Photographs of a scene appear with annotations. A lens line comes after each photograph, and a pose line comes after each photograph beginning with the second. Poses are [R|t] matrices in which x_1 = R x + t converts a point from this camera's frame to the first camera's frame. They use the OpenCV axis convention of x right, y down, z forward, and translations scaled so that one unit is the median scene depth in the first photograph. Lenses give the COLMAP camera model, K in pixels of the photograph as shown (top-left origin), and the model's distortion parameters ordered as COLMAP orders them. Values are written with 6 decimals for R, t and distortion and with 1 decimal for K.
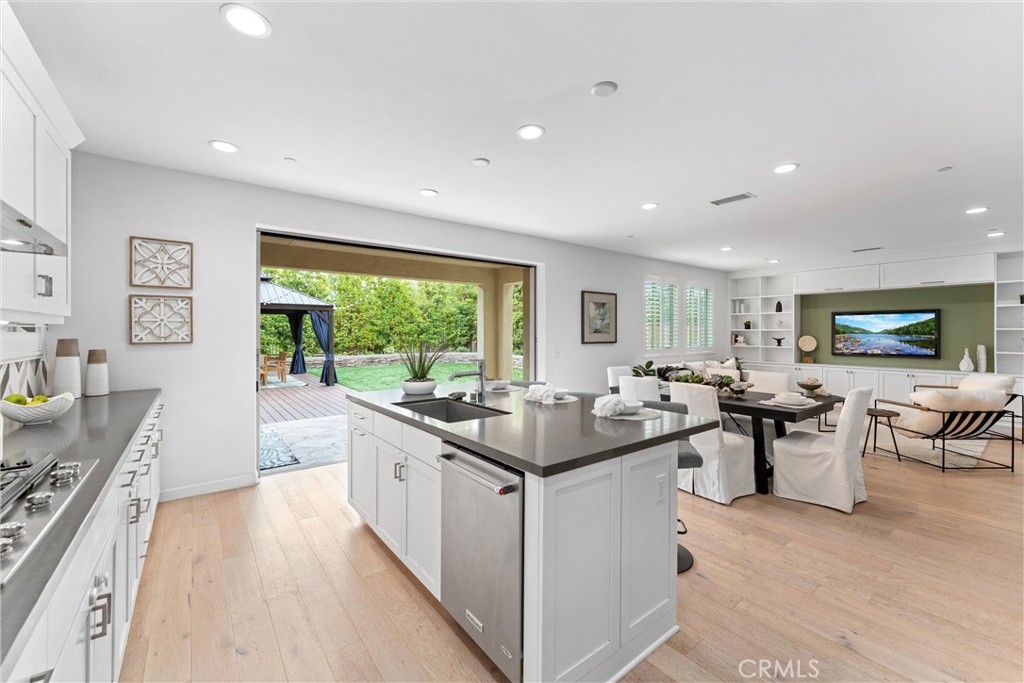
lens RADIAL K [[410.1, 0, 495.5], [0, 410.1, 328.1], [0, 0, 1]] dist [-0.001766, 0.000170]
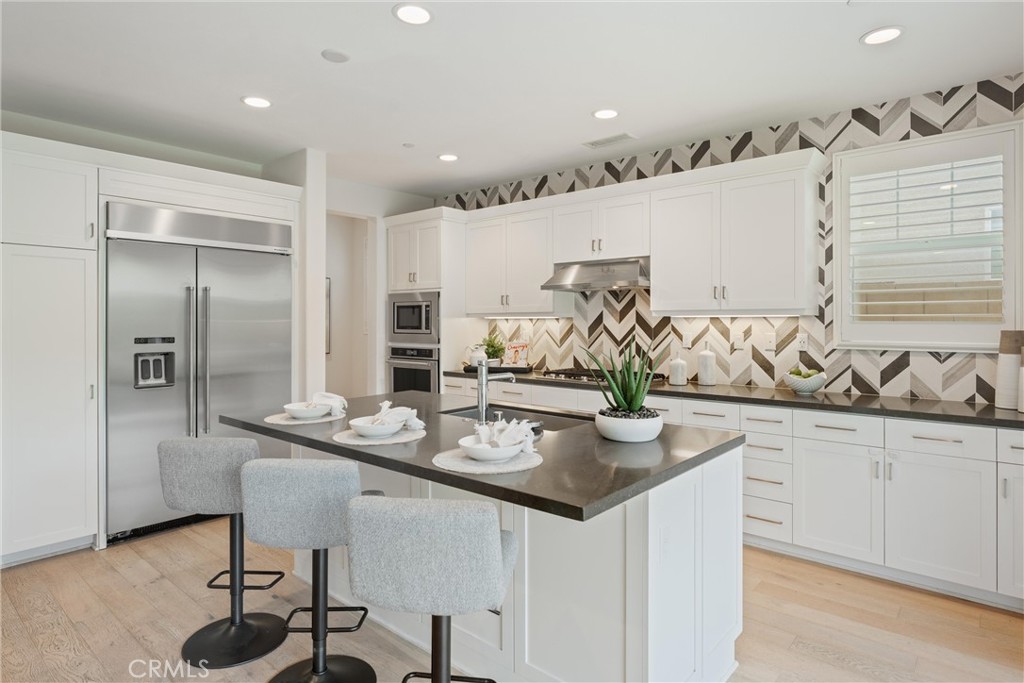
lens RADIAL K [[570.9, 0, 515.7], [0, 570.9, 323.3], [0, 0, 1]] dist [-0.005181, 0.000894]
pose [[-0.974049, 0.005792, -0.226265, 0.056922], [0.006491, 0.999976, -0.002345, 0.004575], [0.226246, -0.003753, -0.974063, 0.828931]]
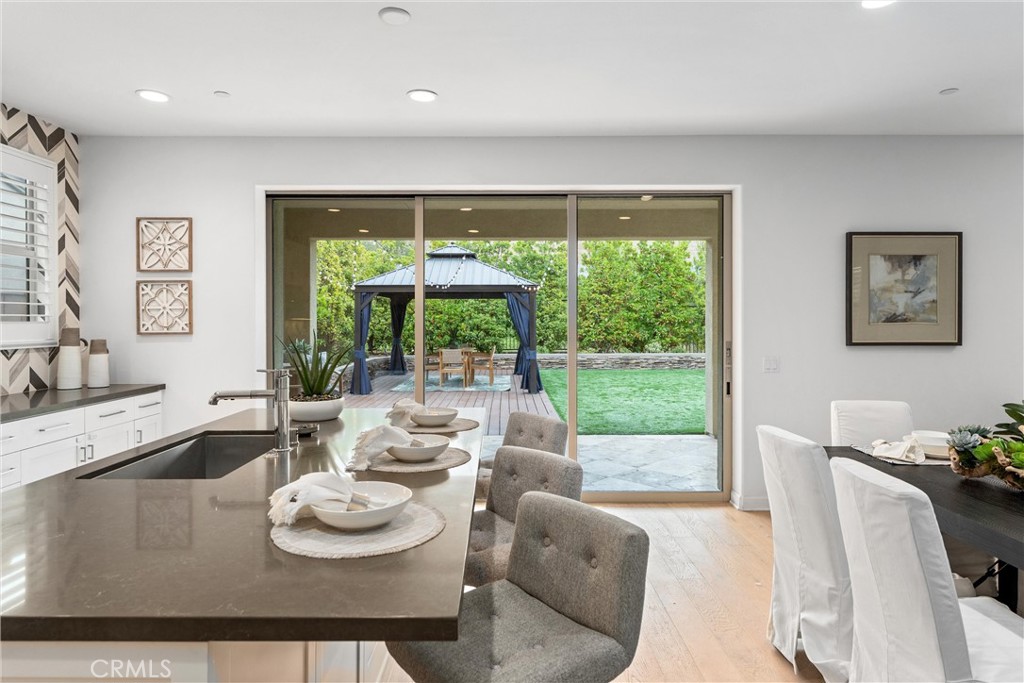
lens RADIAL K [[570.9, 0, 490.4], [0, 570.9, 324.3], [0, 0, 1]] dist [-0.005181, 0.000894]
pose [[0.795762, 0.003352, -0.605600, 0.277893], [0.006121, 0.999889, 0.013578, 0.002433], [0.605579, -0.014511, 0.795653, 0.231960]]
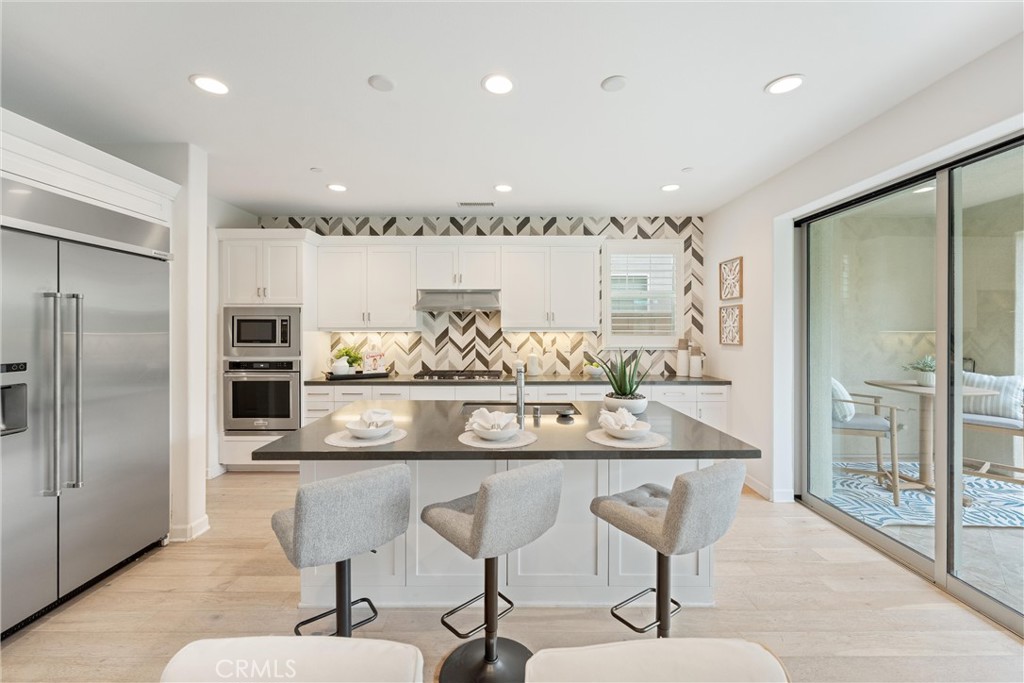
lens RADIAL K [[410.1, 0, 523.8], [0, 410.1, 330.7], [0, 0, 1]] dist [-0.001766, 0.000170]
pose [[-0.582439, 0.004591, -0.812862, 0.298154], [0.008352, 0.999965, -0.000337, -0.004643], [0.812832, -0.006985, -0.582457, 0.647025]]
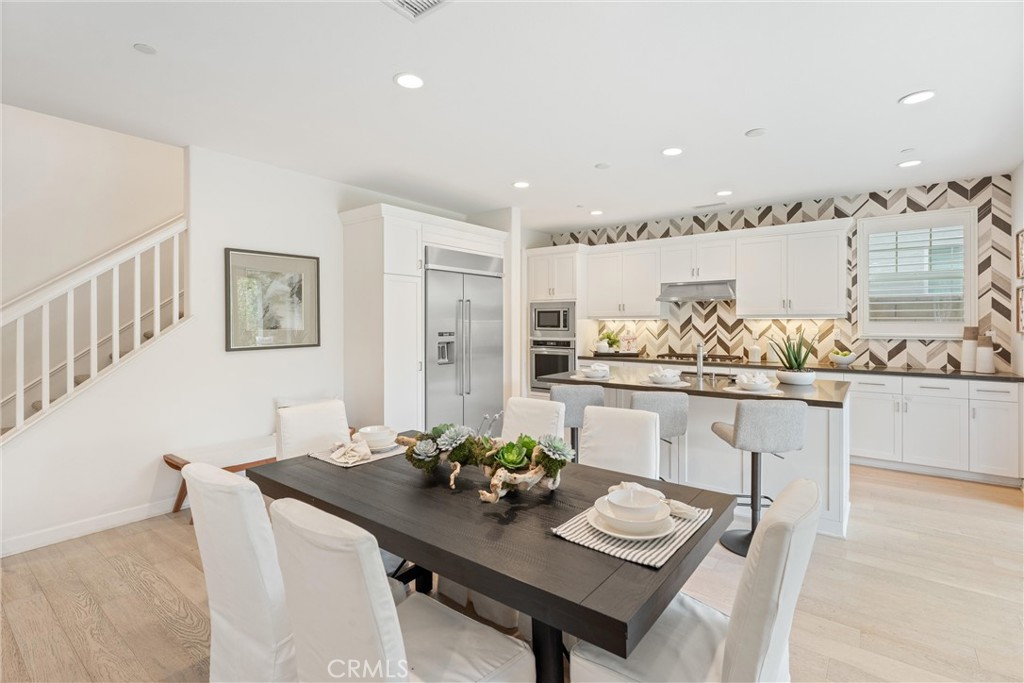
lens RADIAL K [[480.6, 0, 525.9], [0, 480.6, 323.4], [0, 0, 1]] dist [-0.005349, -0.000916]
pose [[-0.957147, 0.005639, -0.289546, 0.378629], [0.007078, 0.999967, -0.003922, 0.005421], [0.289515, -0.005803, -0.957156, 0.943496]]
